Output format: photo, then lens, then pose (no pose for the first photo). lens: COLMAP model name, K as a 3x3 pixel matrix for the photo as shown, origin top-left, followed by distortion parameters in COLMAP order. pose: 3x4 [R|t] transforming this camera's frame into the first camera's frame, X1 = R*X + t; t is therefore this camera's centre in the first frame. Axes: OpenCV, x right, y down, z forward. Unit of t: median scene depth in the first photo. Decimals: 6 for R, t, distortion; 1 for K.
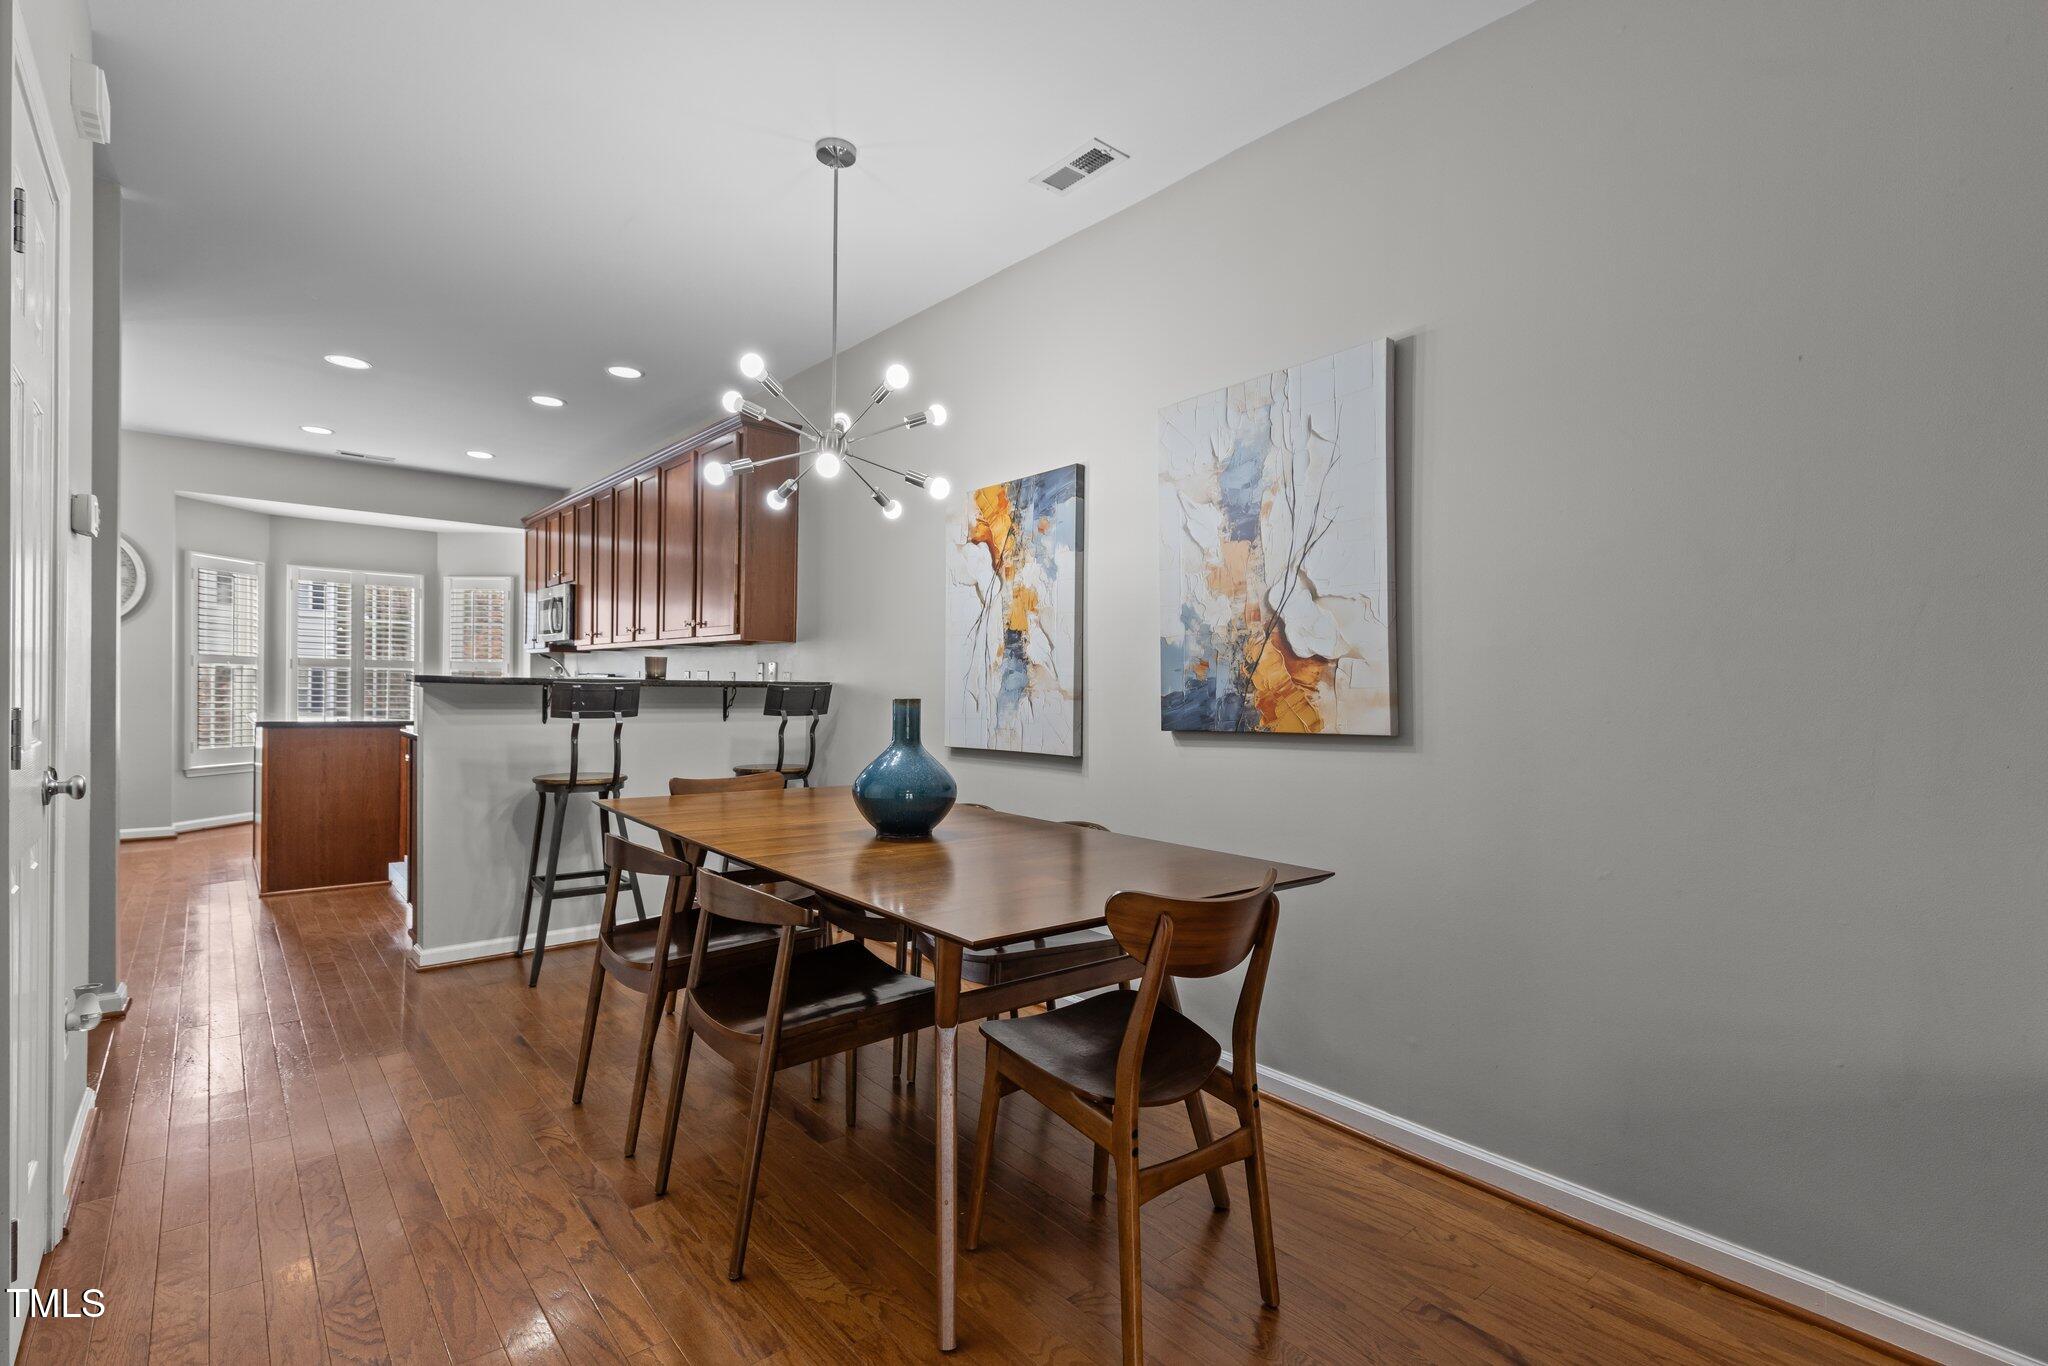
lens RADIAL K [[942.1, 0, 1020.2], [0, 942.1, 700.8], [0, 0, 1]] dist [0.010096, -0.002287]
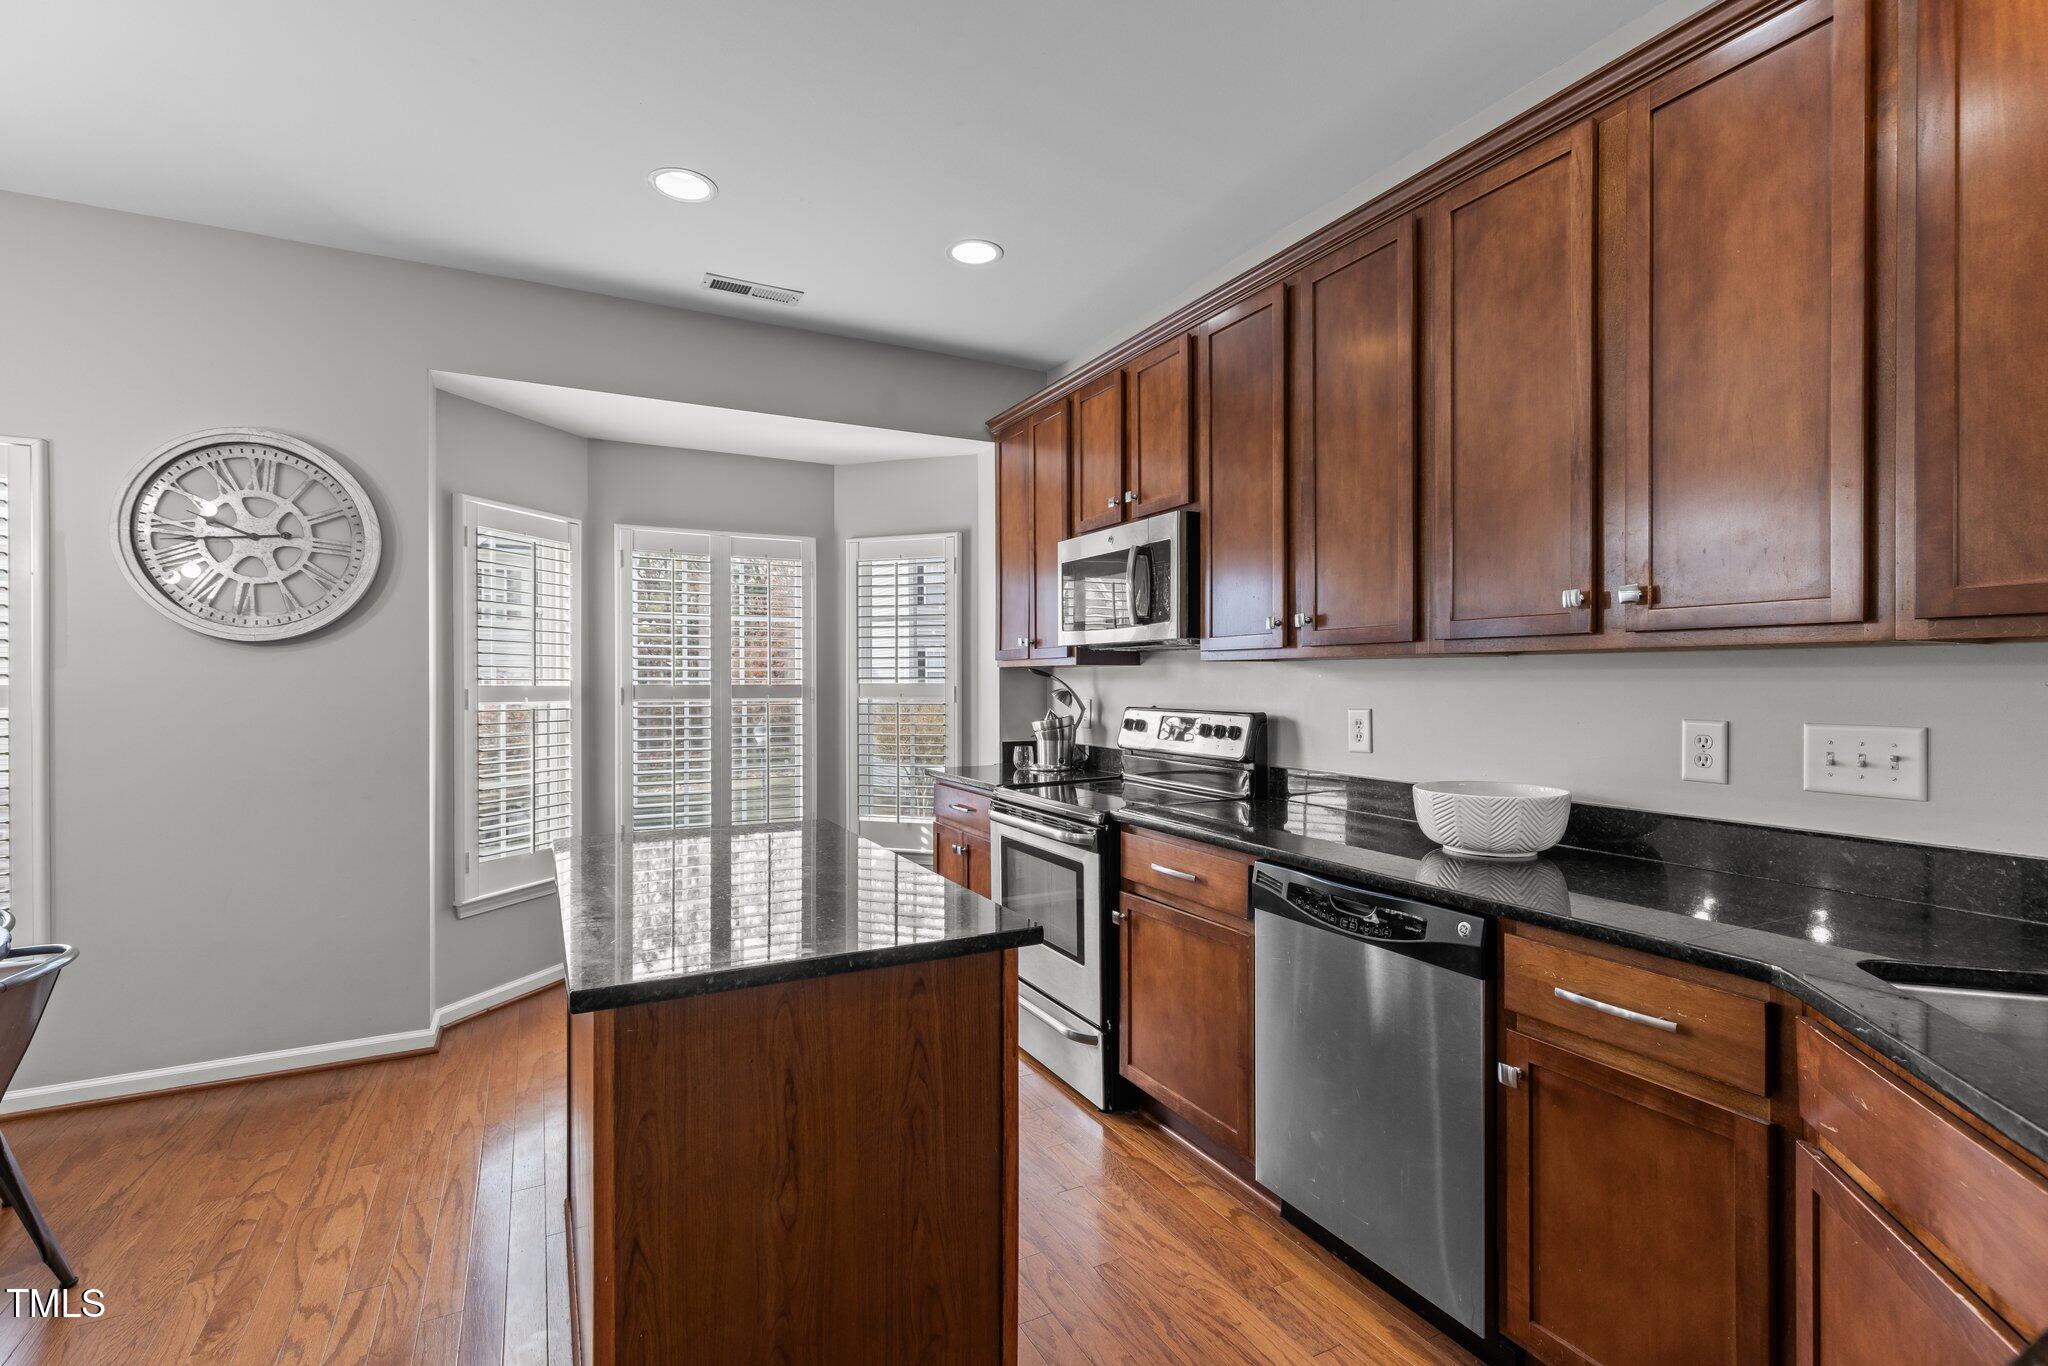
lens RADIAL K [[942.1, 0, 1026.5], [0, 942.1, 685.1], [0, 0, 1]] dist [0.010096, -0.002287]
pose [[0.974548, -0.018210, -0.223439, -0.486646], [0.015641, 0.999790, -0.013263, -0.041794], [0.223633, 0.009430, 0.974628, 0.600453]]
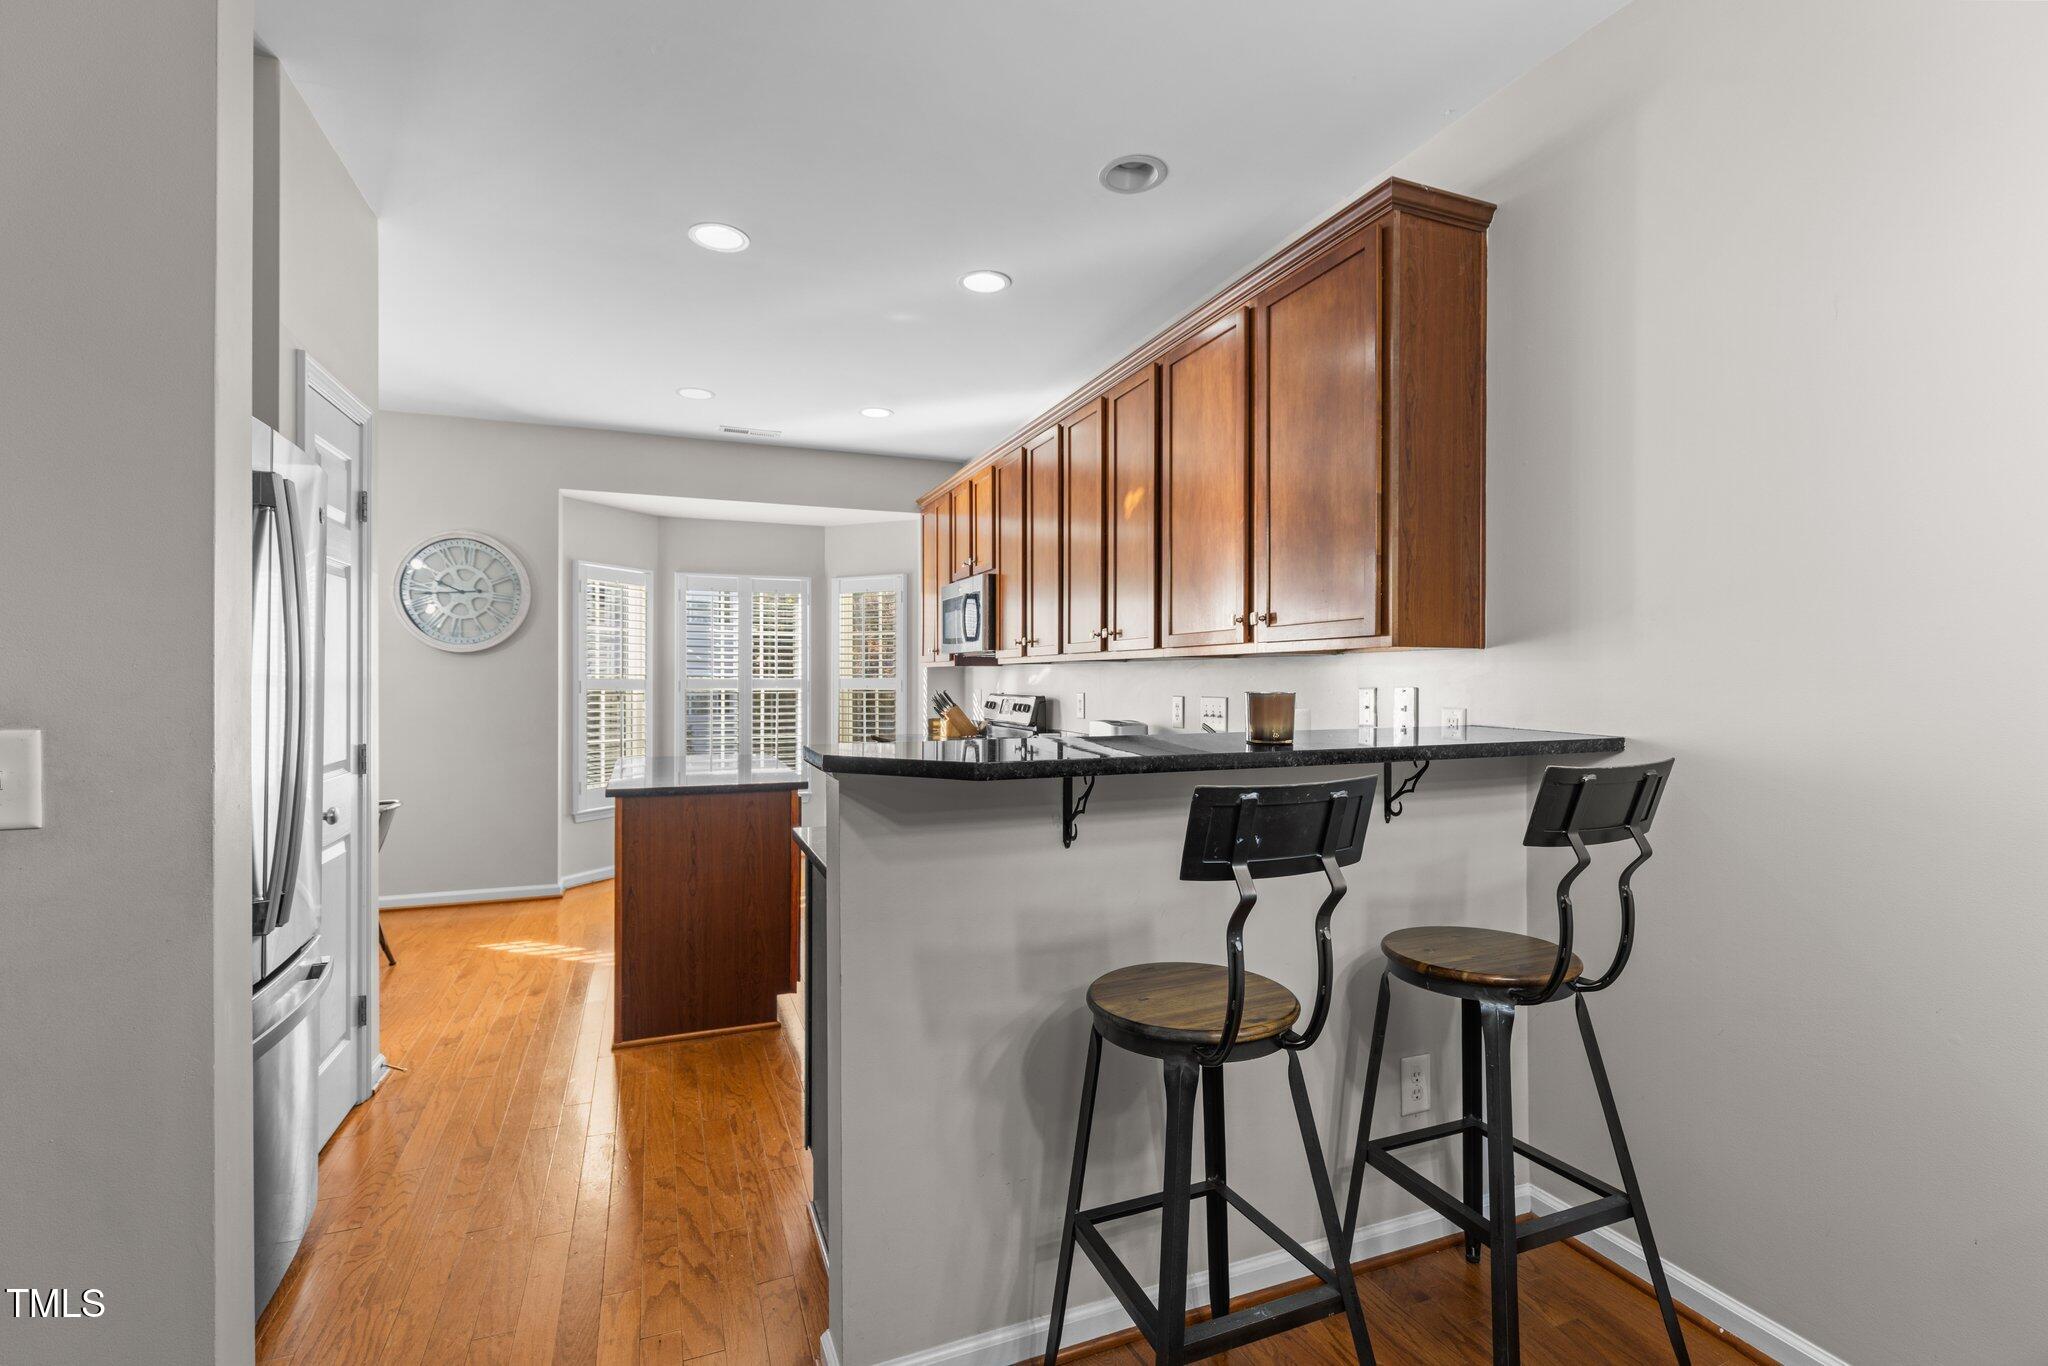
lens RADIAL K [[942.1, 0, 1029.2], [0, 942.1, 684.6], [0, 0, 1]] dist [0.010096, -0.002287]
pose [[0.946645, -0.015894, -0.321886, -0.231611], [0.011697, 0.999820, -0.014970, -0.029634], [0.322066, 0.010407, 0.946660, 0.350431]]
